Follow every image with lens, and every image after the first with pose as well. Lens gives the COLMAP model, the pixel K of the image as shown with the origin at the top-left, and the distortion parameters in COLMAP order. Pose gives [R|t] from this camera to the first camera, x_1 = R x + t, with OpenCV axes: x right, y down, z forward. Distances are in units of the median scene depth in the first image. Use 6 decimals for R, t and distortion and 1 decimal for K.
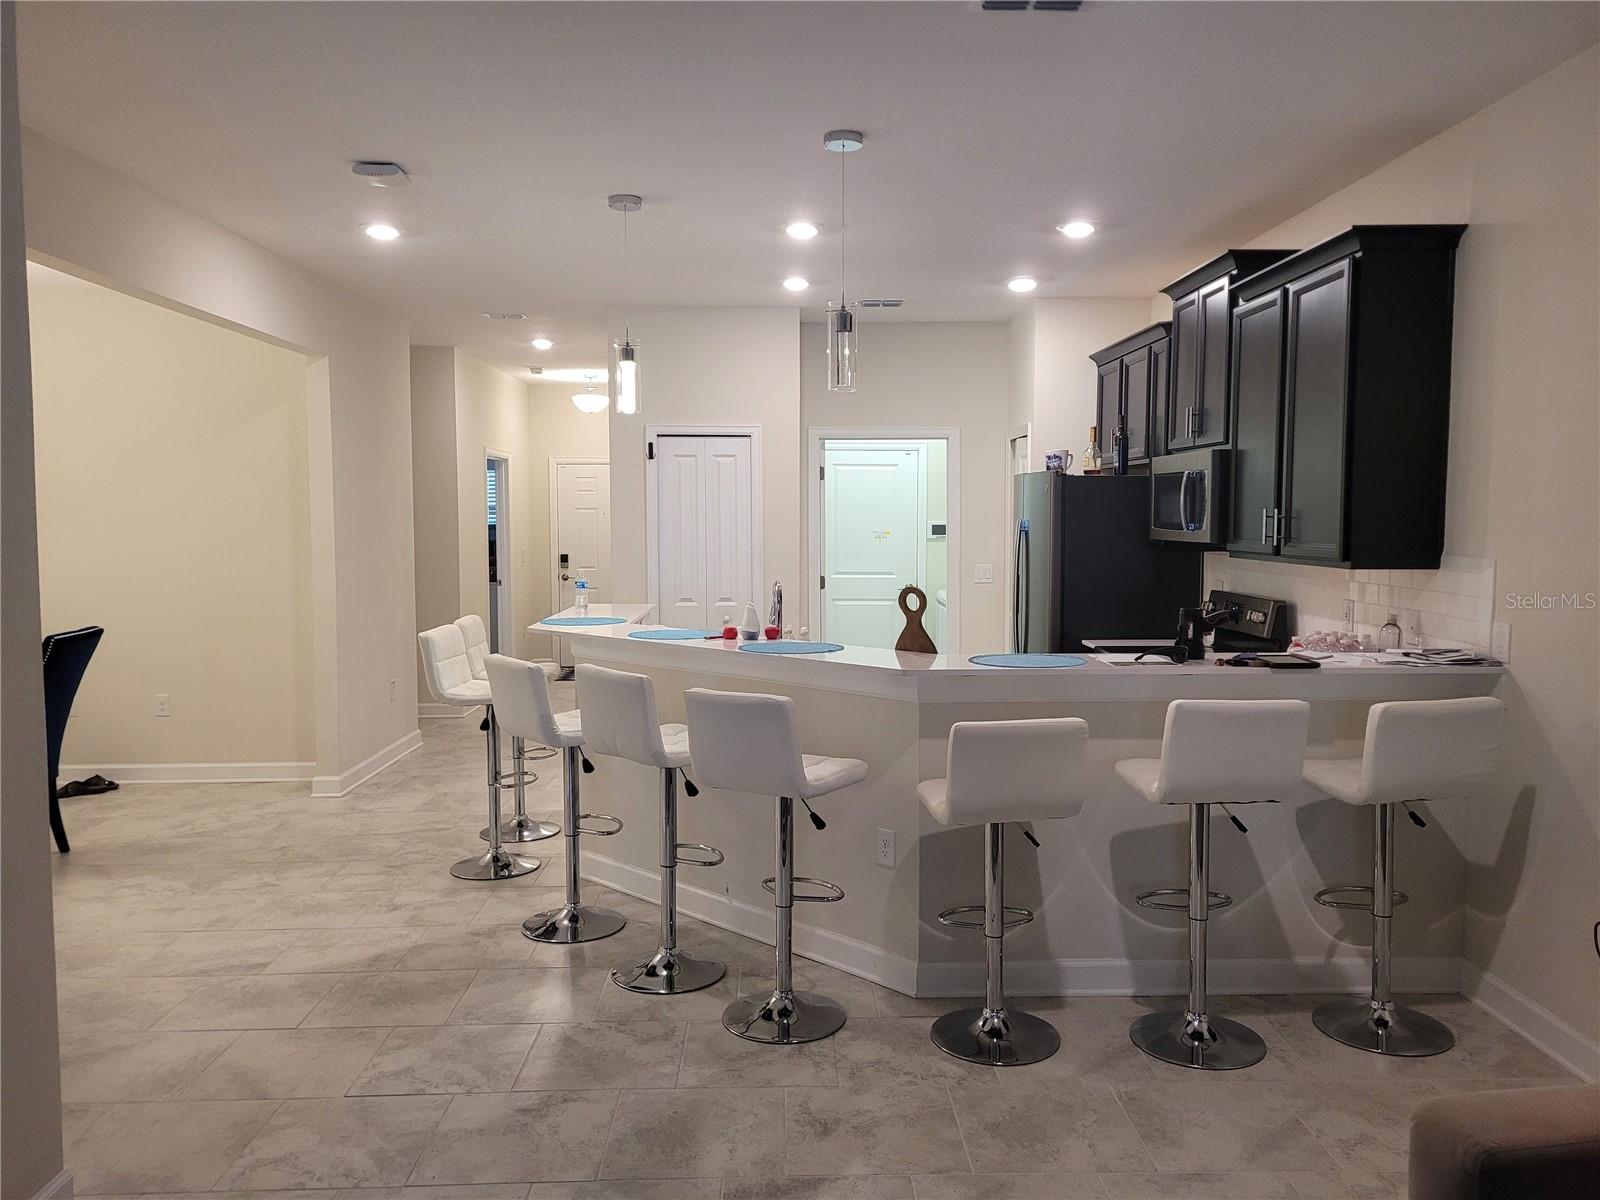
lens RADIAL K [[1202.0, 0, 800.0], [0, 1202.0, 600.0], [0, 0, 1]] dist [0.046837, -0.004192]
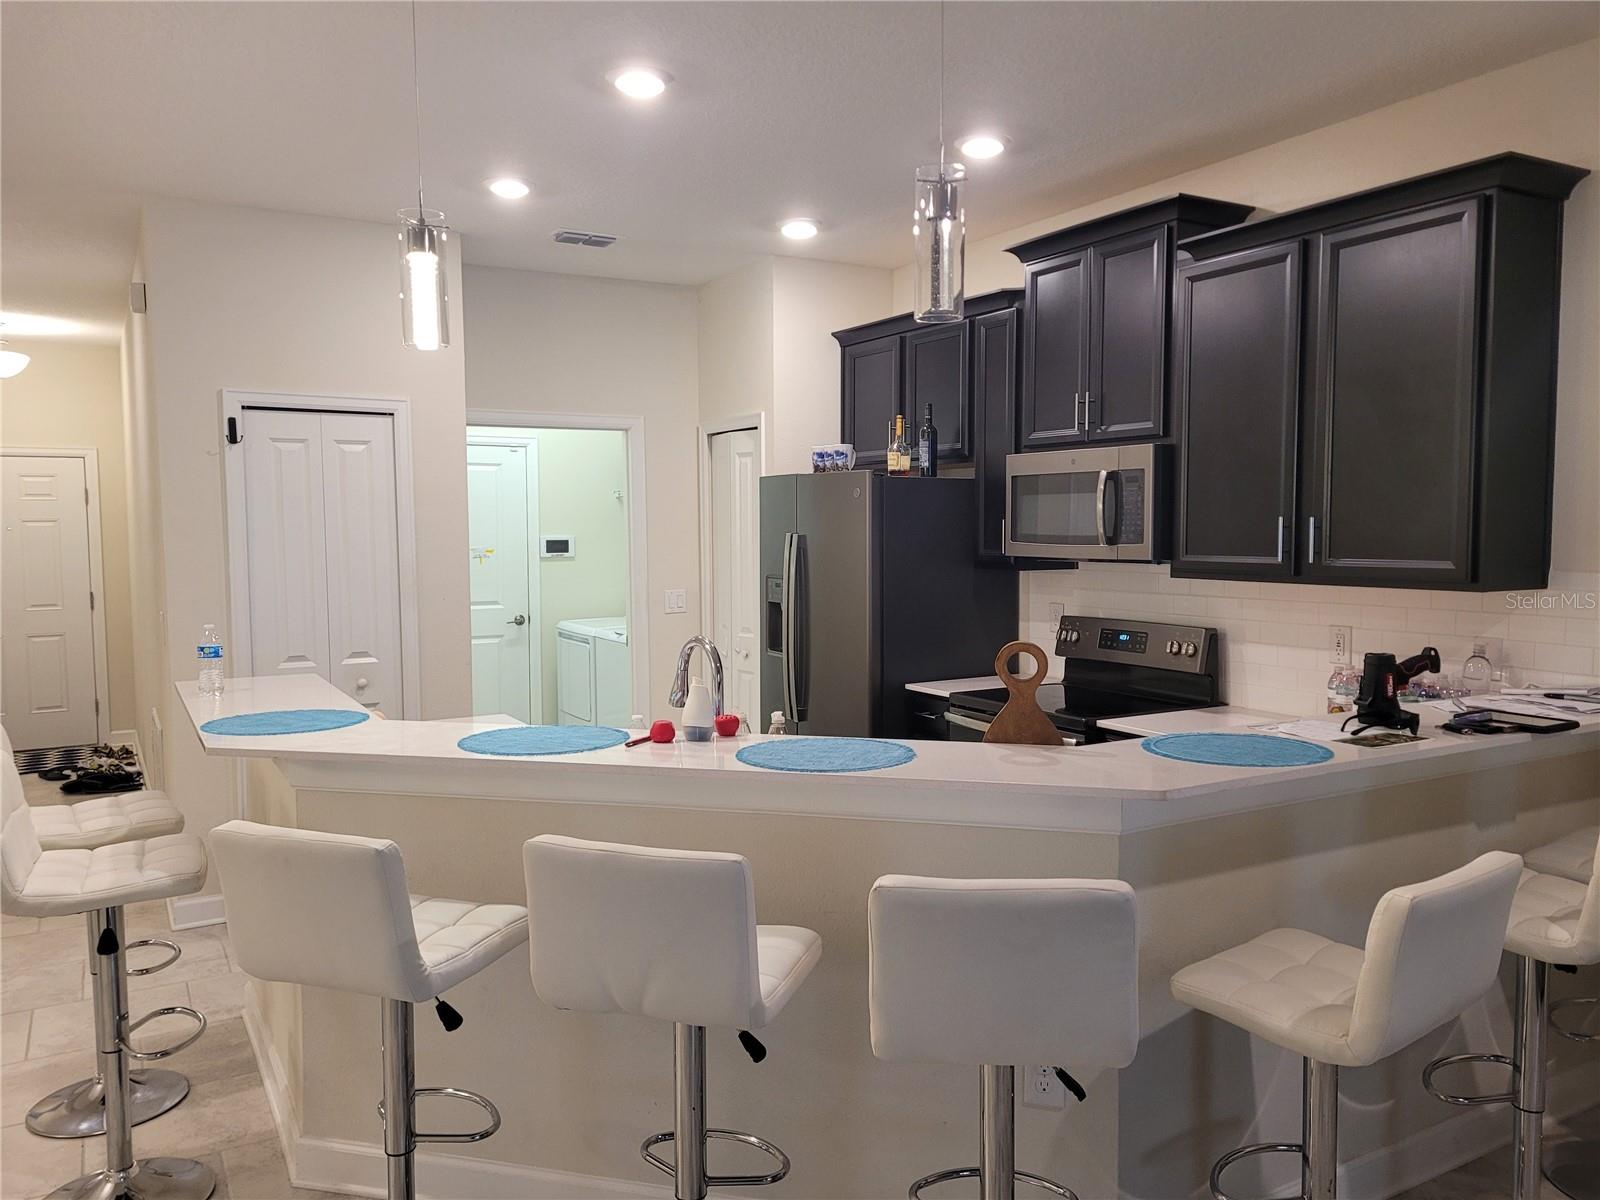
lens RADIAL K [[1202.0, 0, 800.0], [0, 1202.0, 600.0], [0, 0, 1]] dist [0.046837, -0.004192]
pose [[0.873351, -0.036686, 0.485707, -0.199317], [0.041487, 0.999139, 0.000869, -0.024284], [-0.485321, 0.019392, 0.874121, 0.322925]]
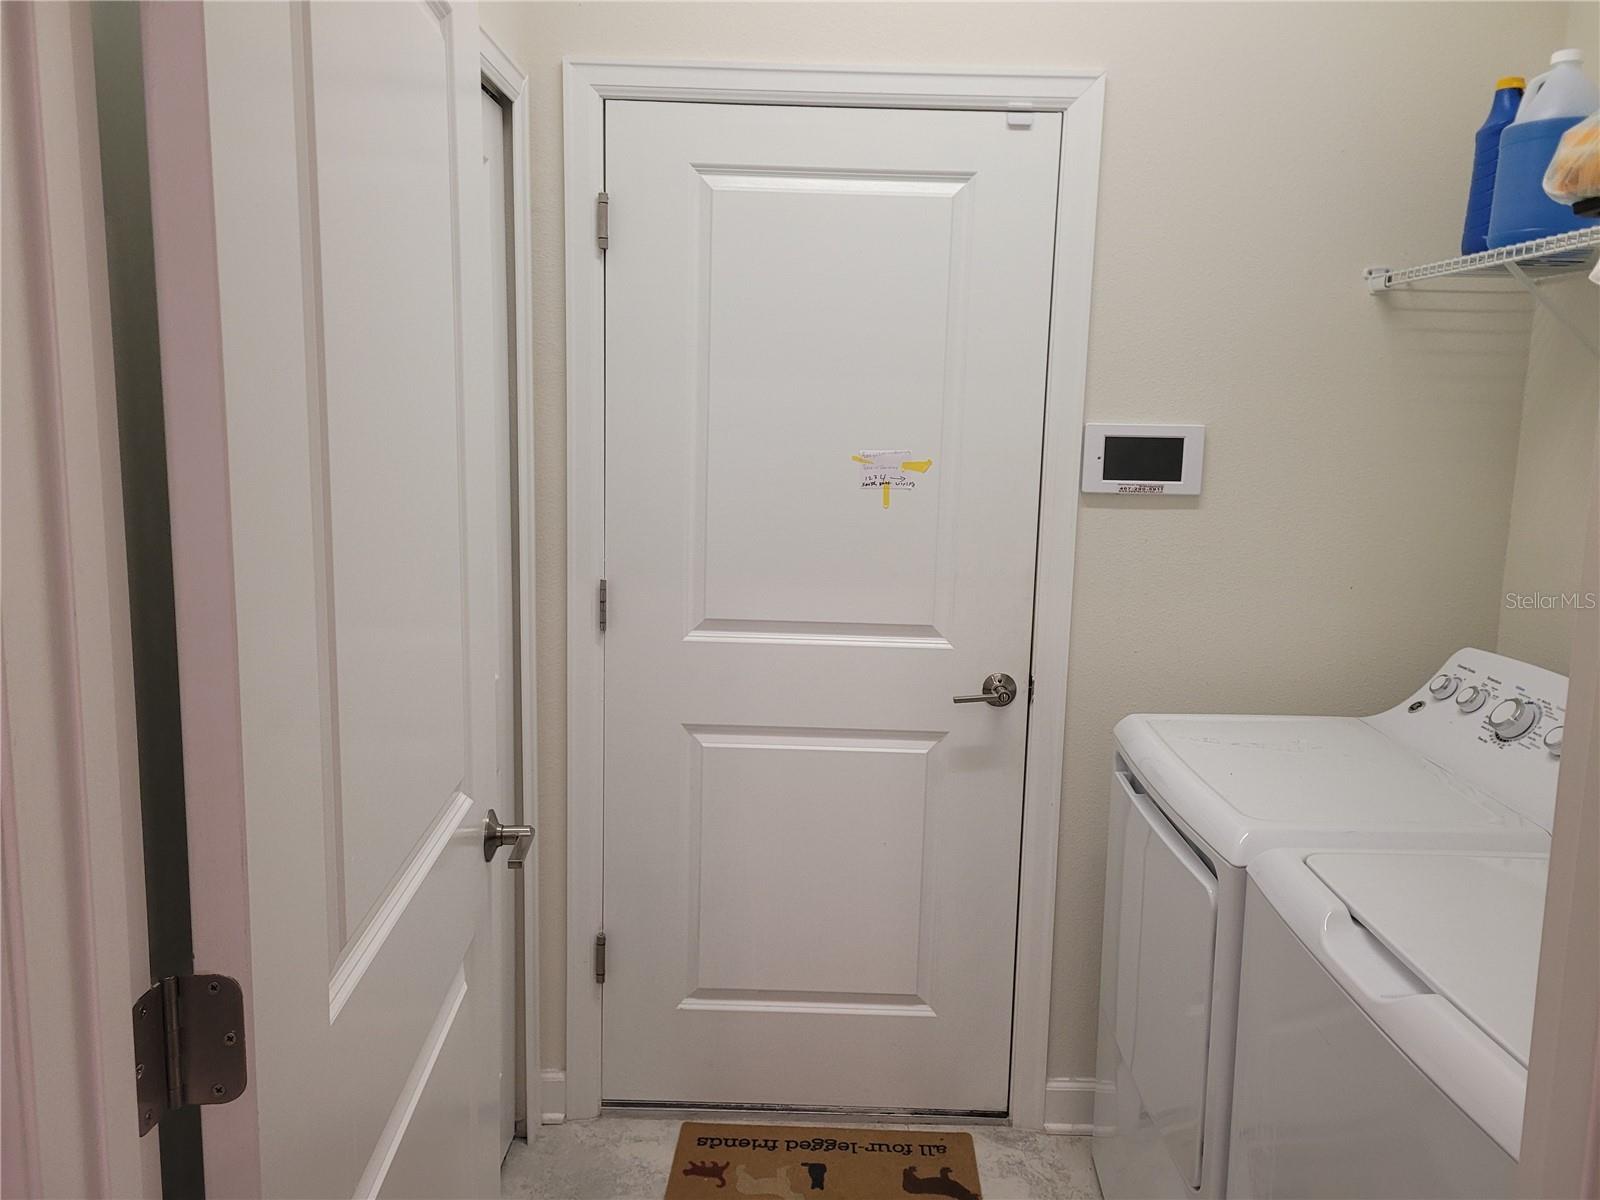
lens RADIAL K [[1202.0, 0, 800.0], [0, 1202.0, 600.0], [0, 0, 1]] dist [0.046837, -0.004192]
pose [[0.999340, 0.026234, -0.025129, 0.083024], [-0.024509, 0.997474, 0.066667, -0.066247], [0.026815, -0.066007, 0.997459, 1.126366]]
